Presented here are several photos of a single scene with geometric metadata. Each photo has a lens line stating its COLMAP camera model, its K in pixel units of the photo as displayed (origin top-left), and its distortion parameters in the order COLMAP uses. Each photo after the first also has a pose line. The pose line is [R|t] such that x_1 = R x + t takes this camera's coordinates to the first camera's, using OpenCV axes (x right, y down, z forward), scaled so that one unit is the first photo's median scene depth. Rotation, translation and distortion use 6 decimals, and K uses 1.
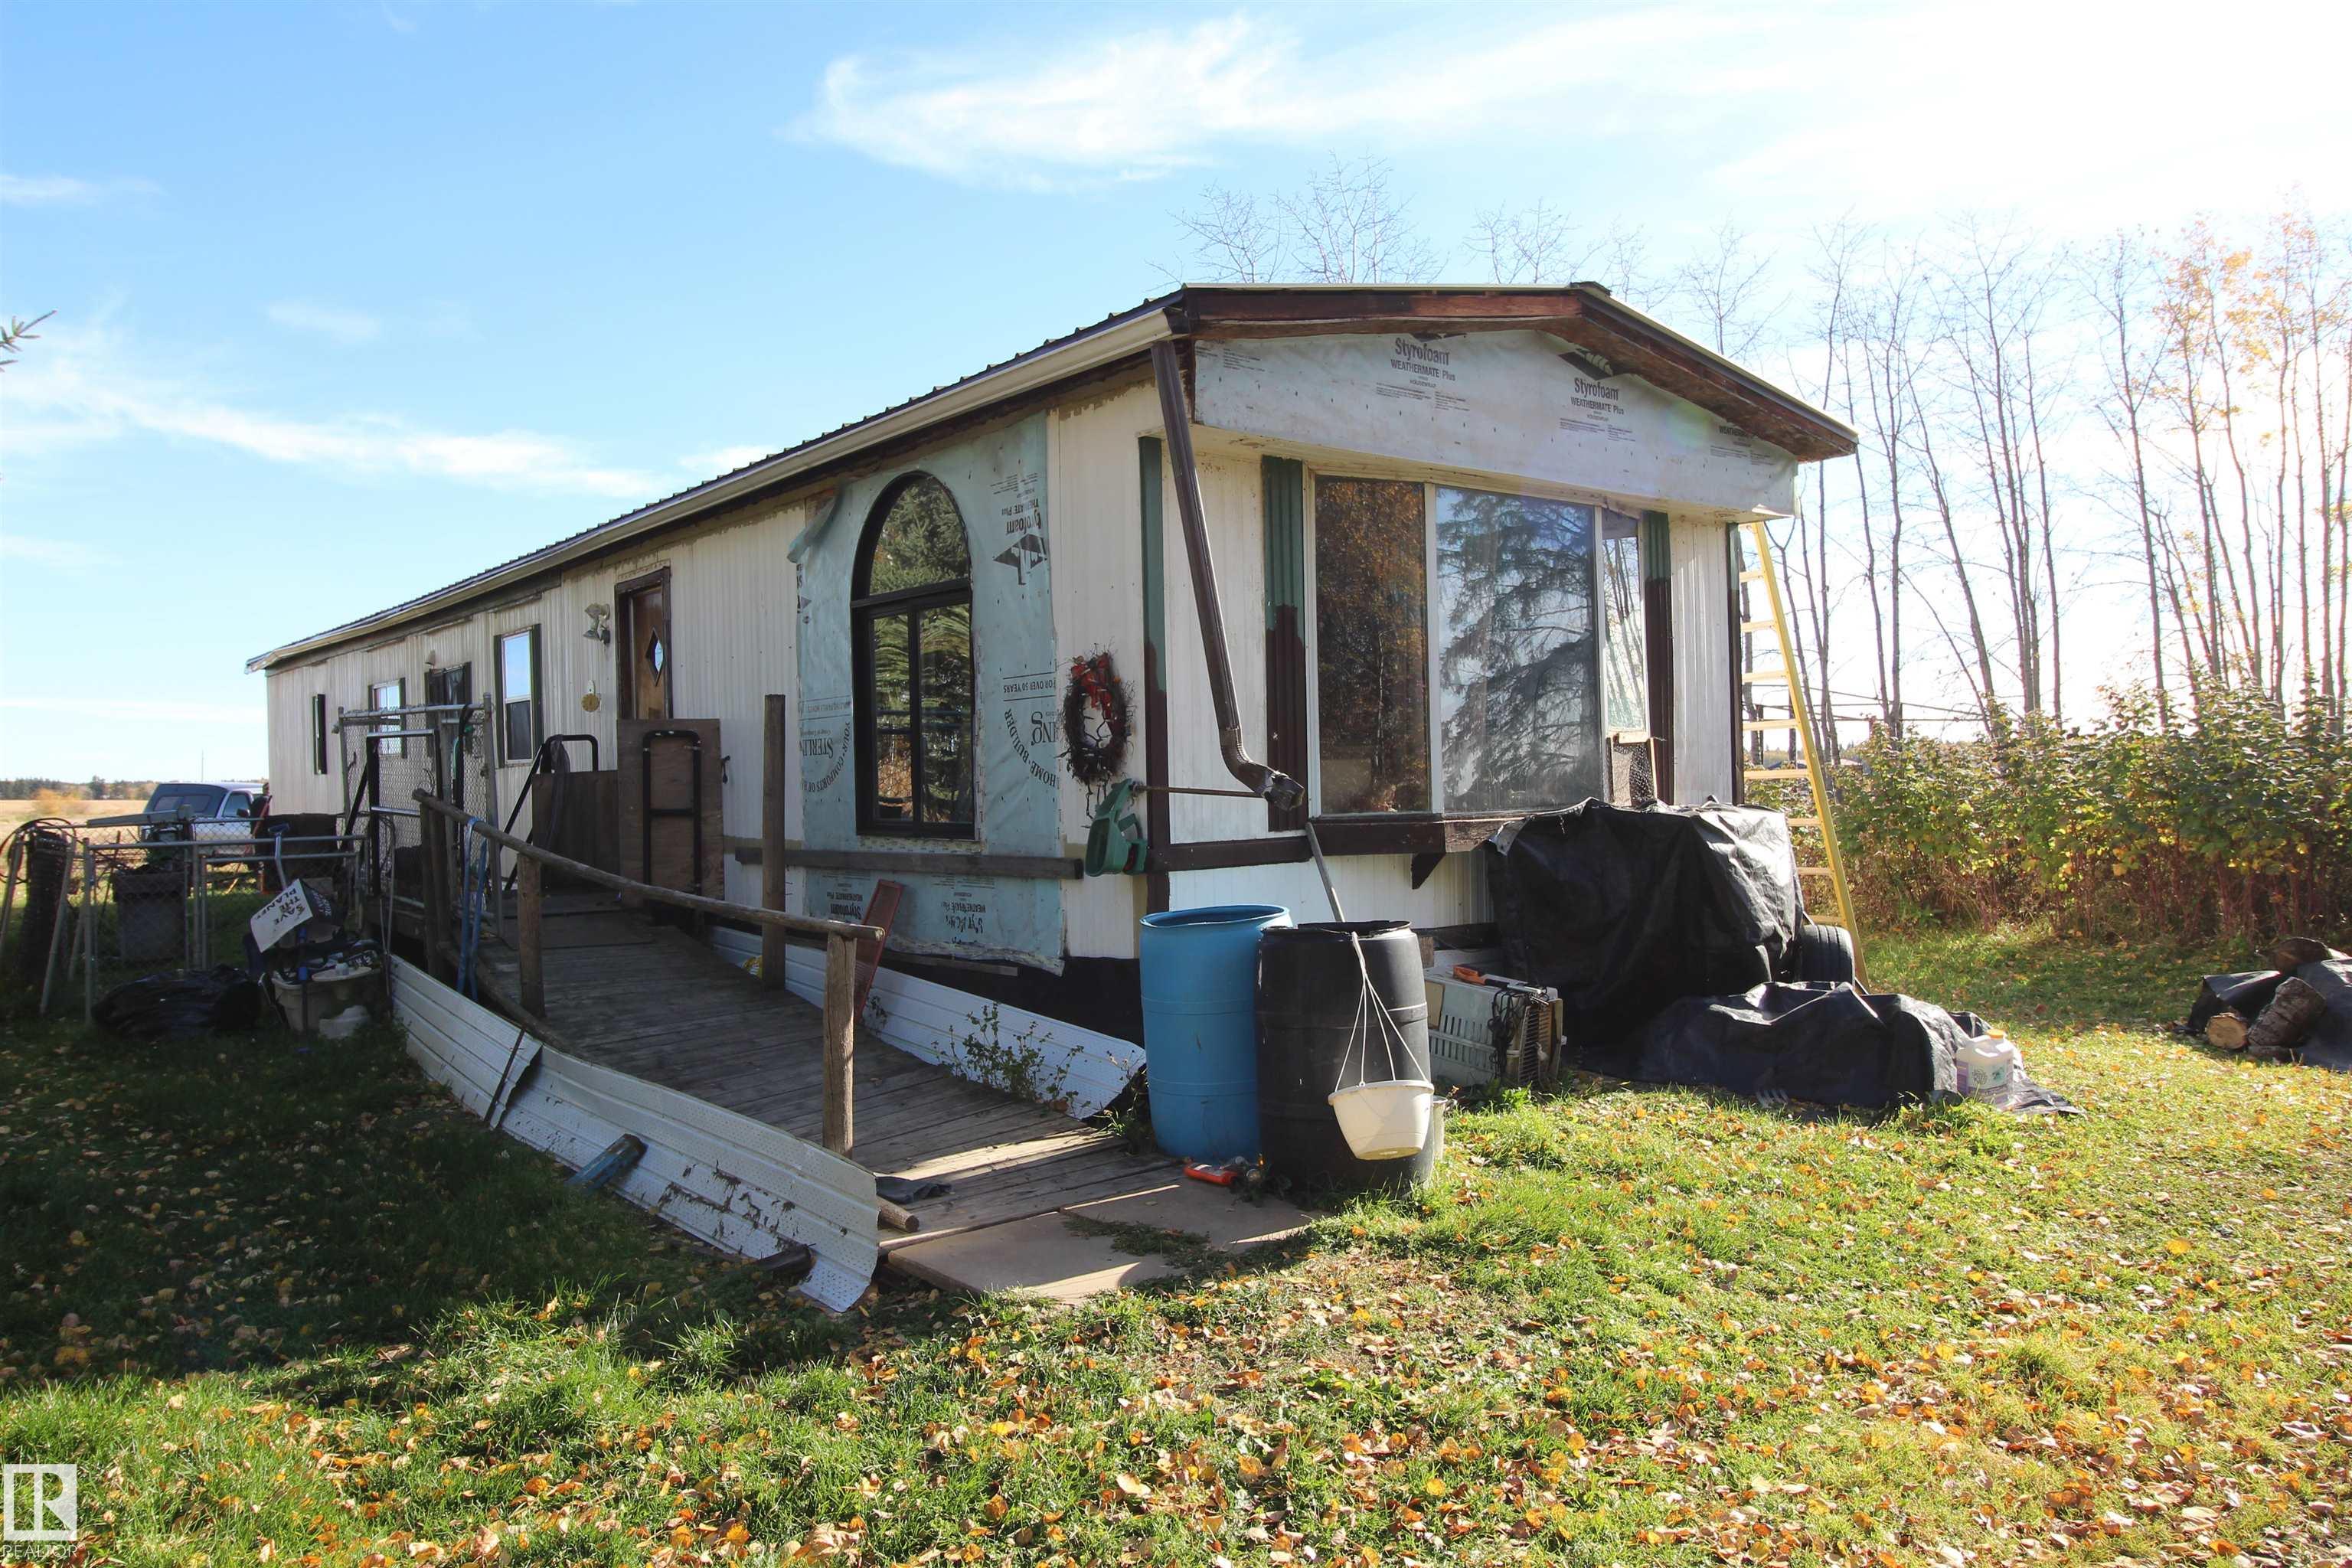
lens RADIAL K [[1582.4, 0, 1176.0], [0, 1582.4, 784.0], [0, 0, 1]] dist [0.007777, 0.007490]
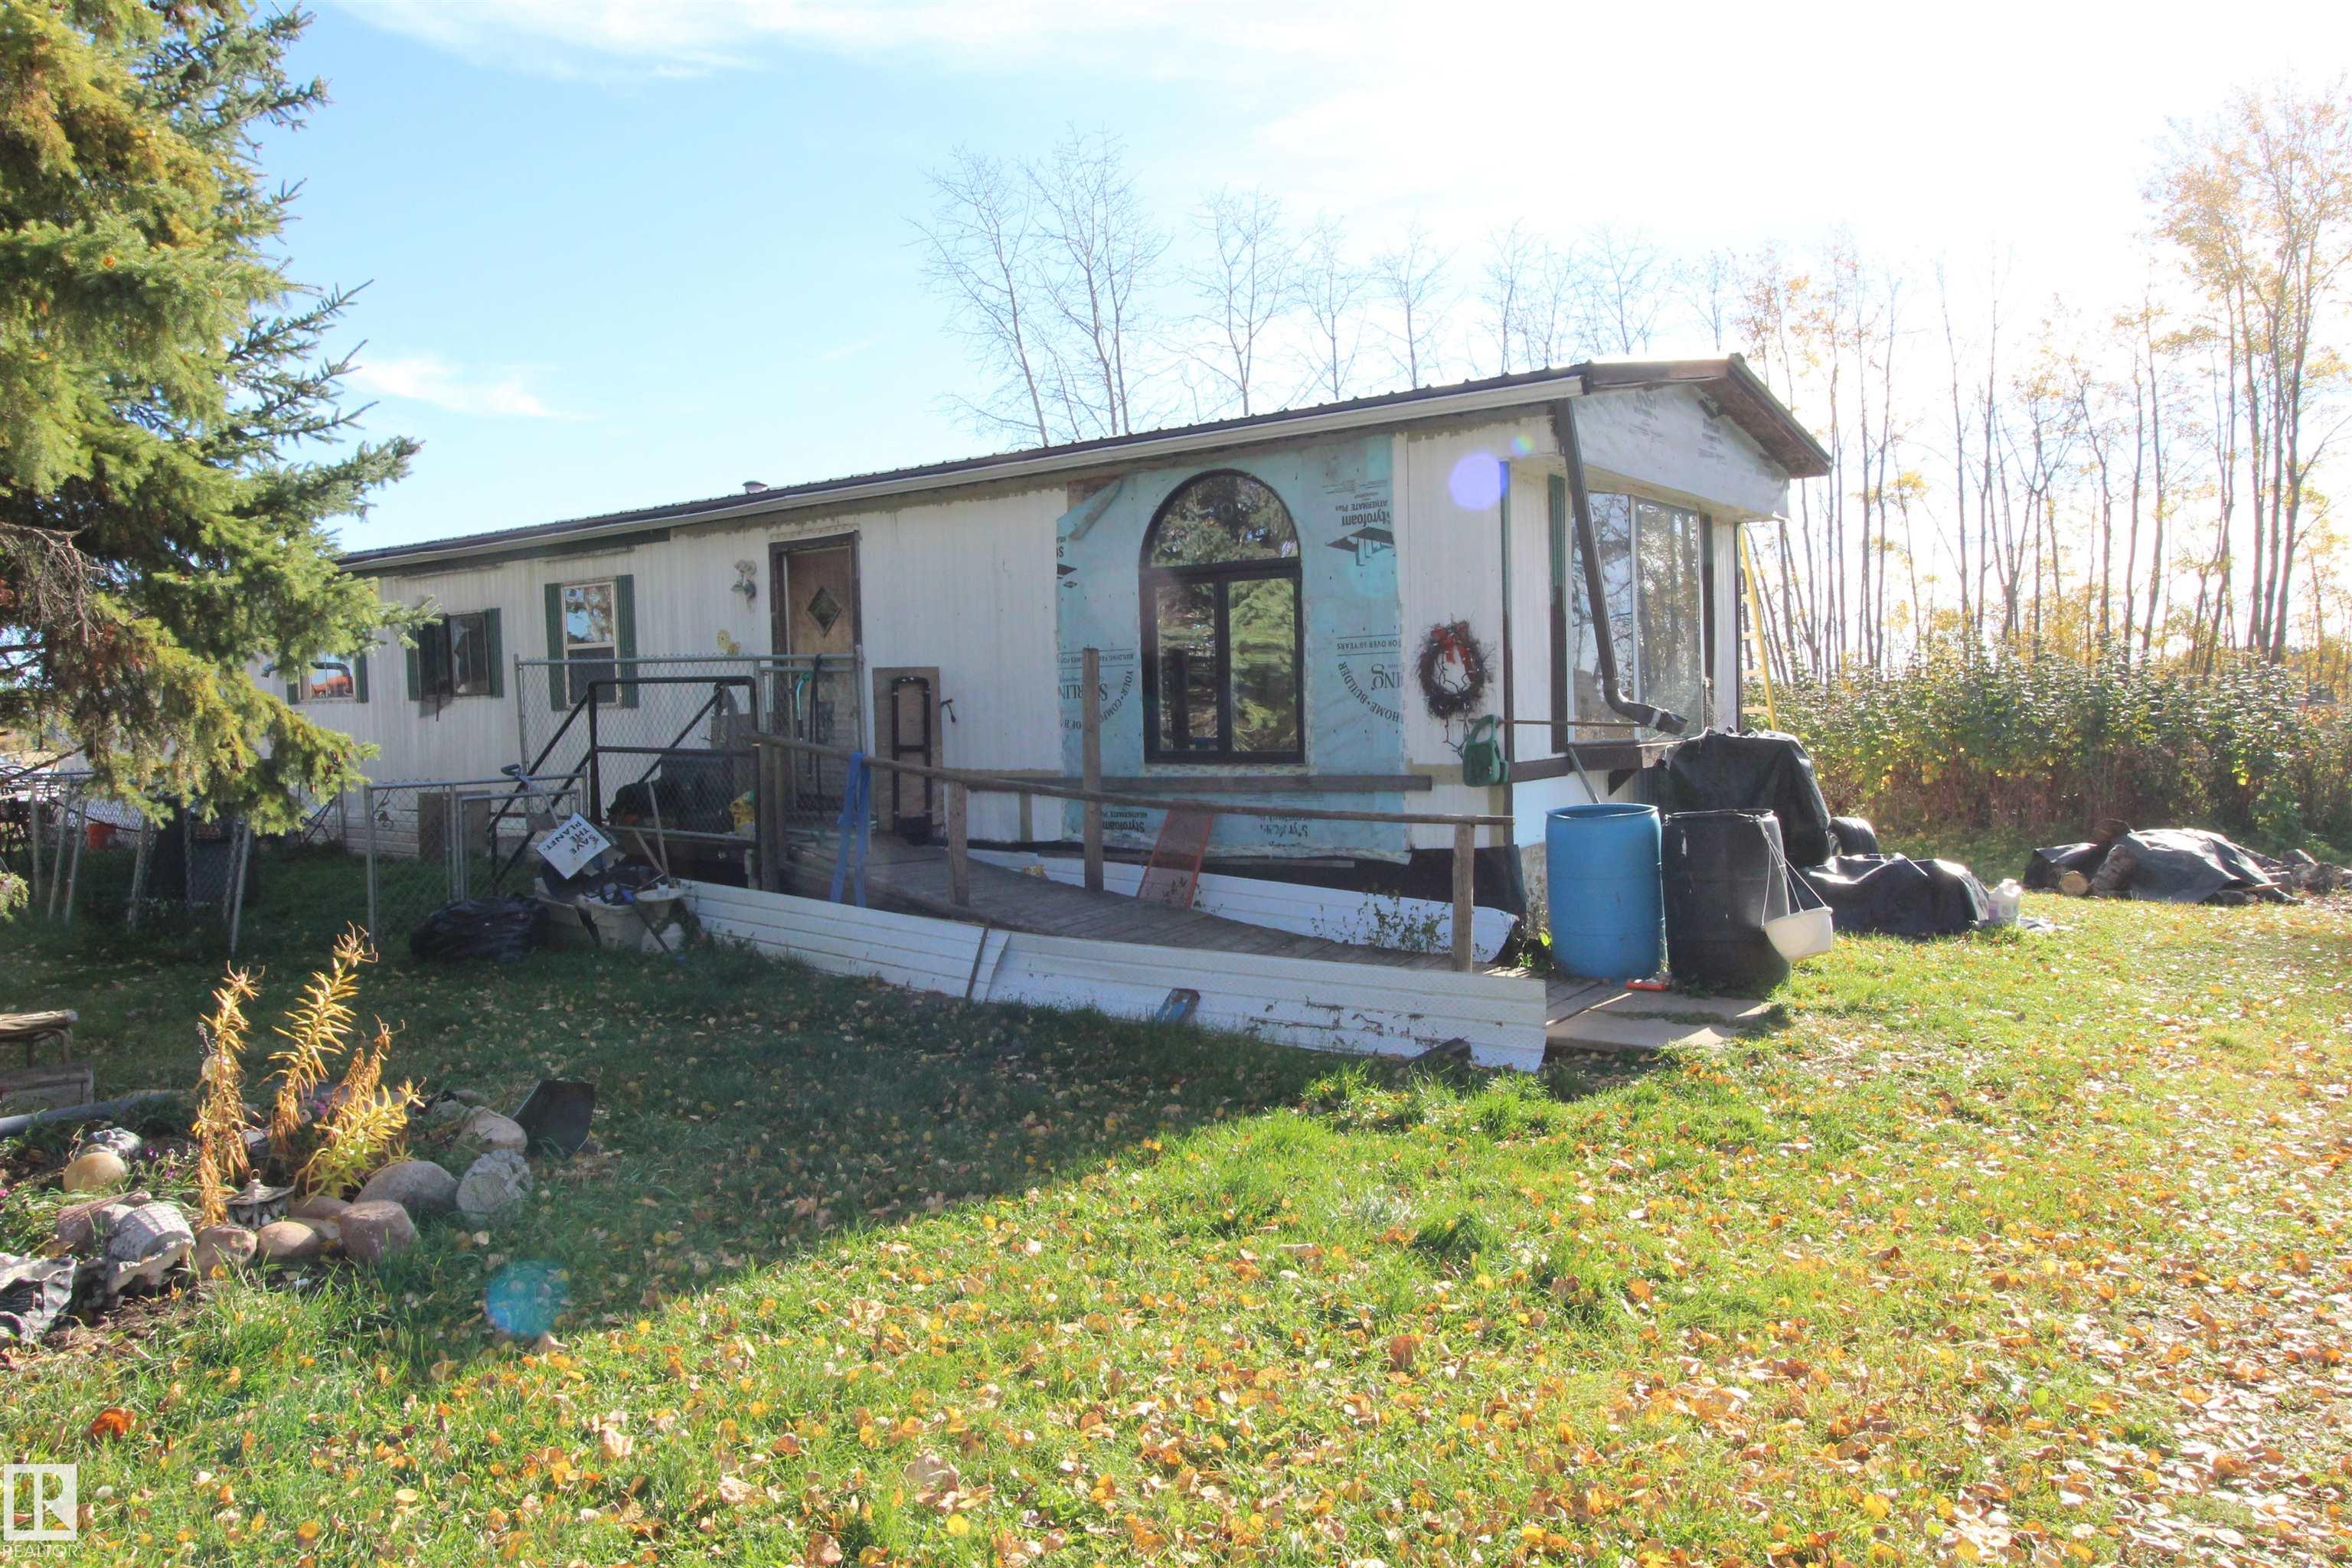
lens RADIAL K [[1582.4, 0, 1176.0], [0, 1582.4, 784.0], [0, 0, 1]] dist [0.007777, 0.007490]
pose [[0.962662, -0.017722, 0.270126, -0.564264], [0.007685, 0.999242, 0.038171, 0.001921], [-0.270597, -0.034670, 0.962068, -0.201549]]
